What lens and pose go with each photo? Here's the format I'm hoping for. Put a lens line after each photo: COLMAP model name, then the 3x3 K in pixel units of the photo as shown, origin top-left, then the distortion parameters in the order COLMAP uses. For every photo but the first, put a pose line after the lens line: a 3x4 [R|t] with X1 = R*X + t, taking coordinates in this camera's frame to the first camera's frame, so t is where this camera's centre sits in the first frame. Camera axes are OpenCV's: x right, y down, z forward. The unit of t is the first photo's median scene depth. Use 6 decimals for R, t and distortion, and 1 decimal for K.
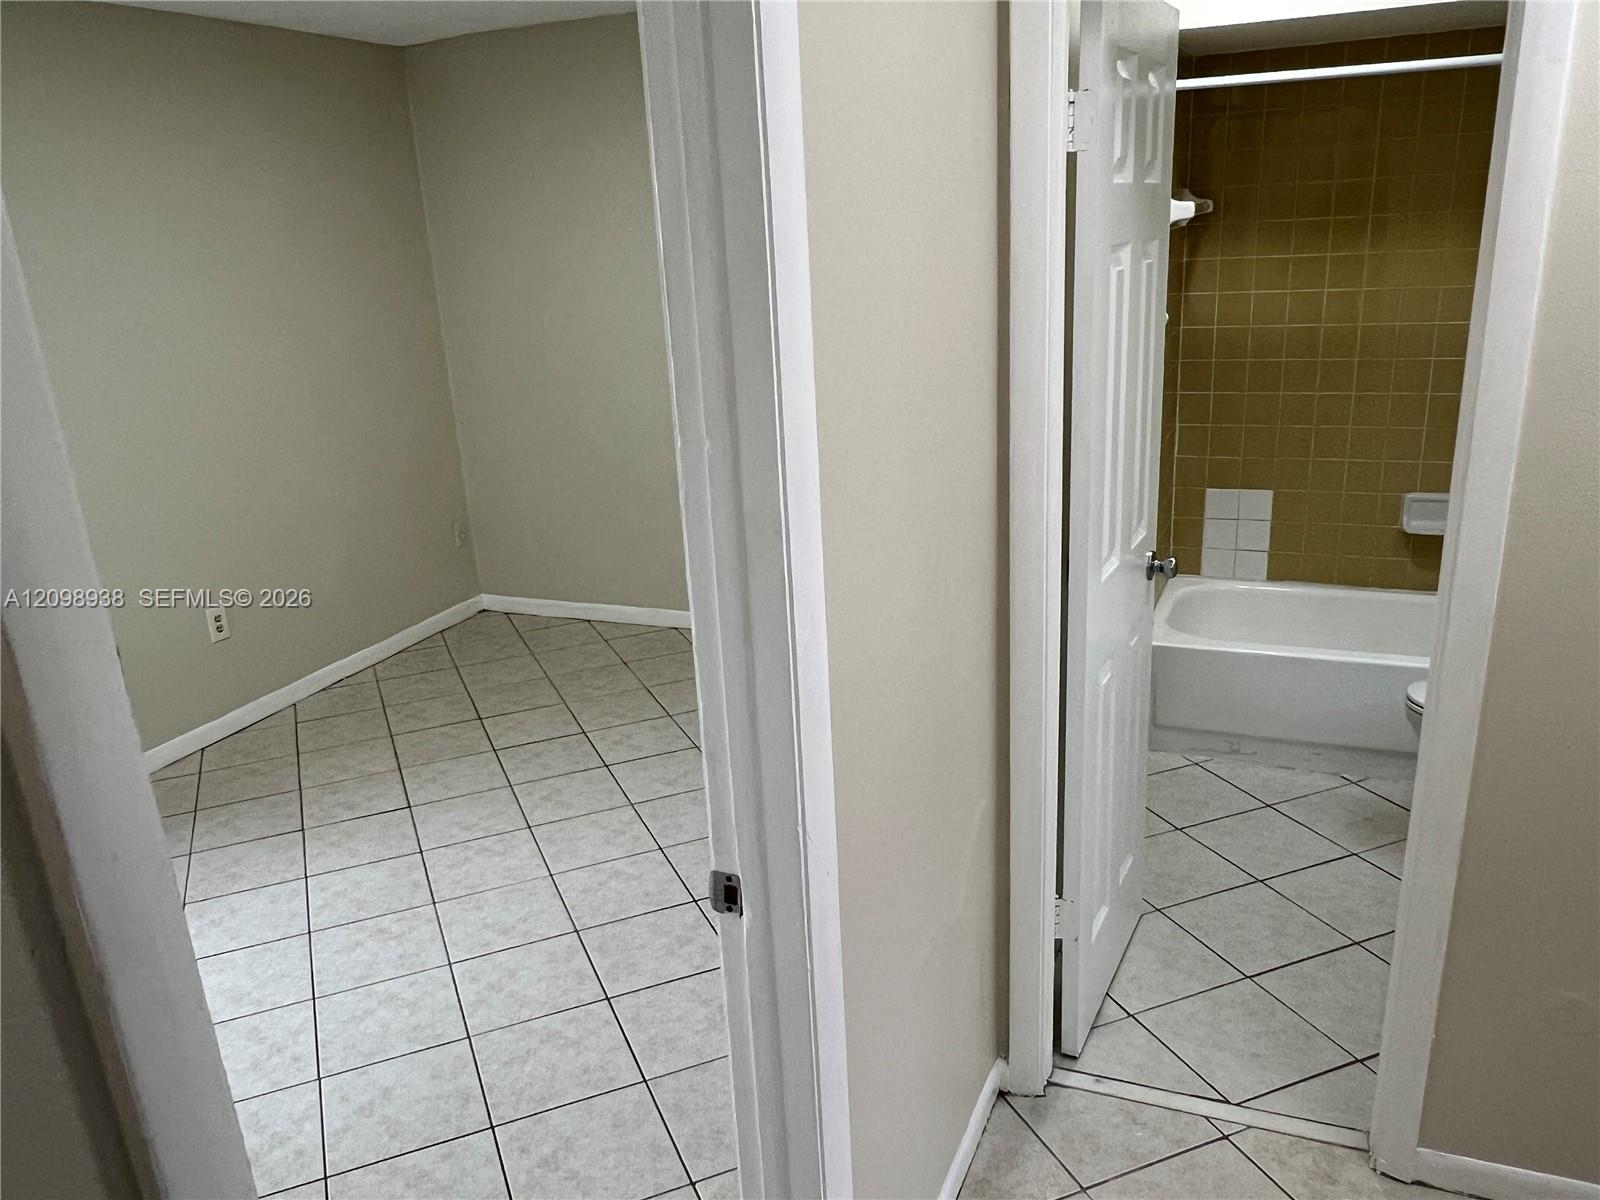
lens RADIAL K [[1214.0, 0, 806.2], [0, 1214.0, 601.2], [0, 0, 1]] dist [0.046520, -0.053159]
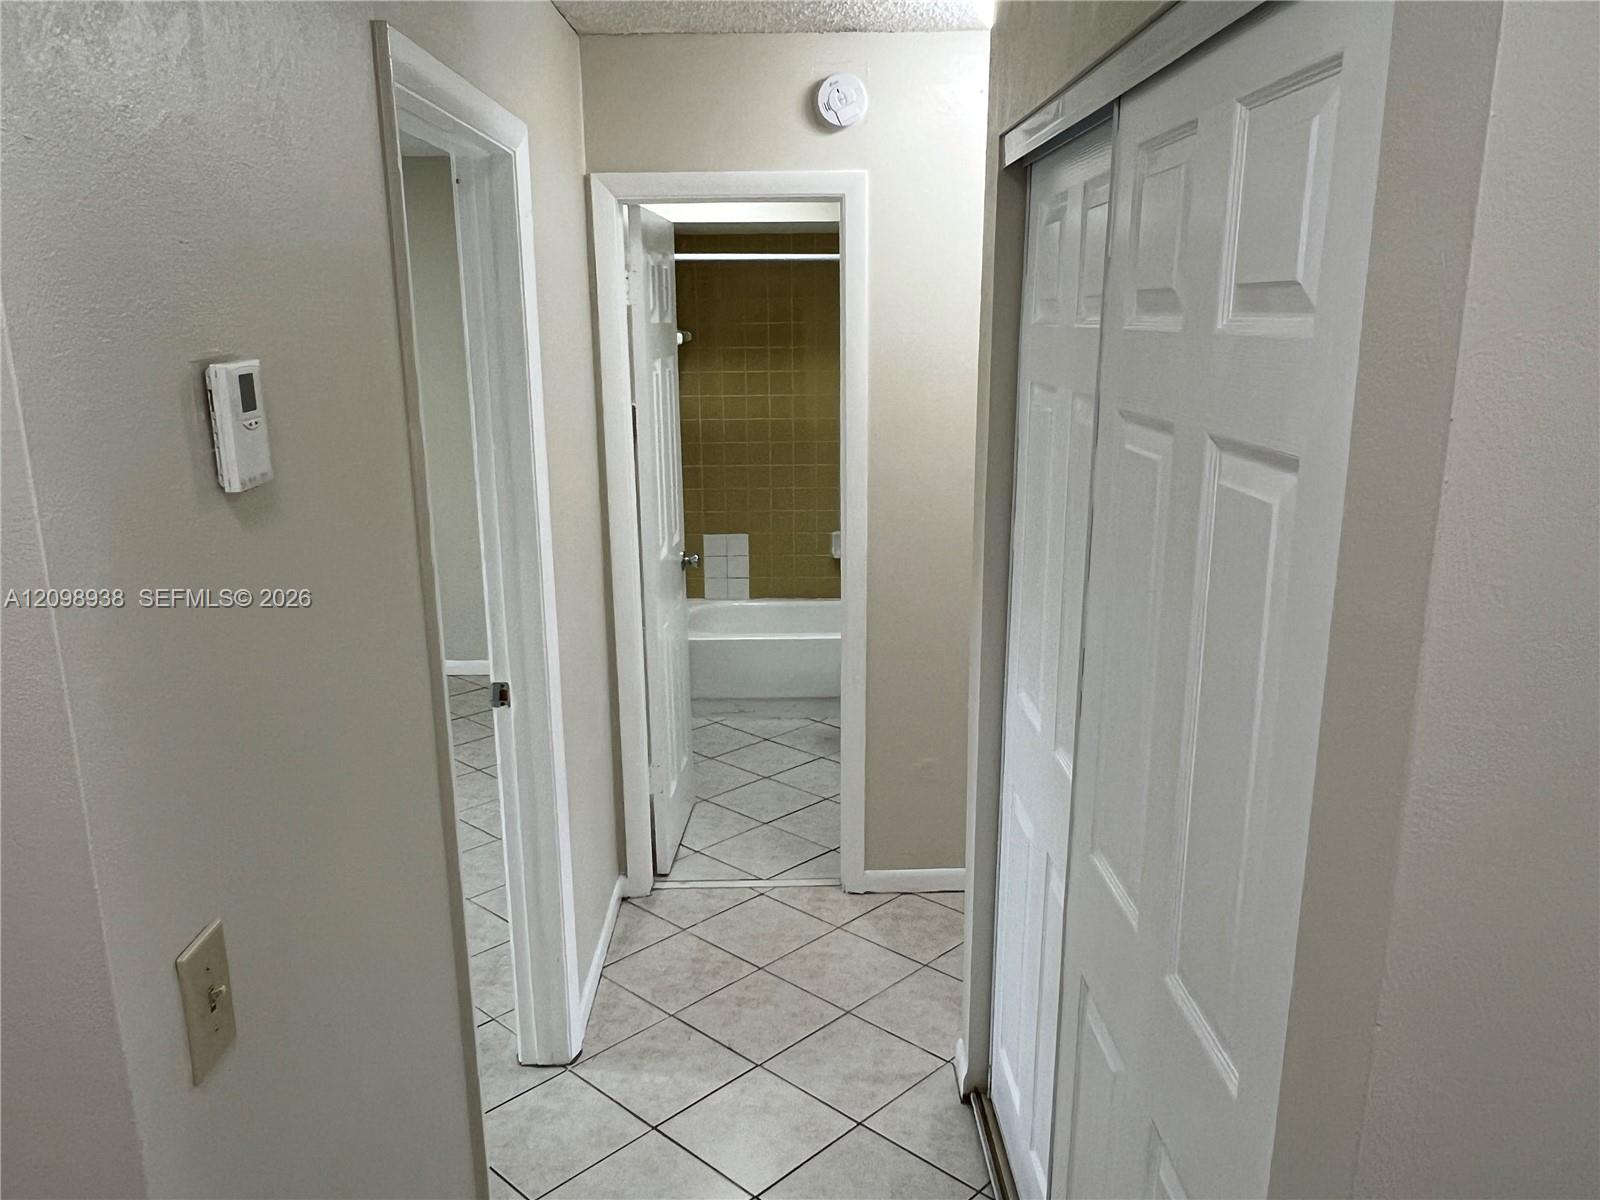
lens RADIAL K [[1214.0, 0, 796.3], [0, 1214.0, 600.1], [0, 0, 1]] dist [0.046520, -0.053159]
pose [[0.915301, -0.060463, 0.398207, -0.218094], [0.098265, 0.992315, -0.075197, 0.160620], [-0.390600, 0.107958, 0.914208, -0.497836]]
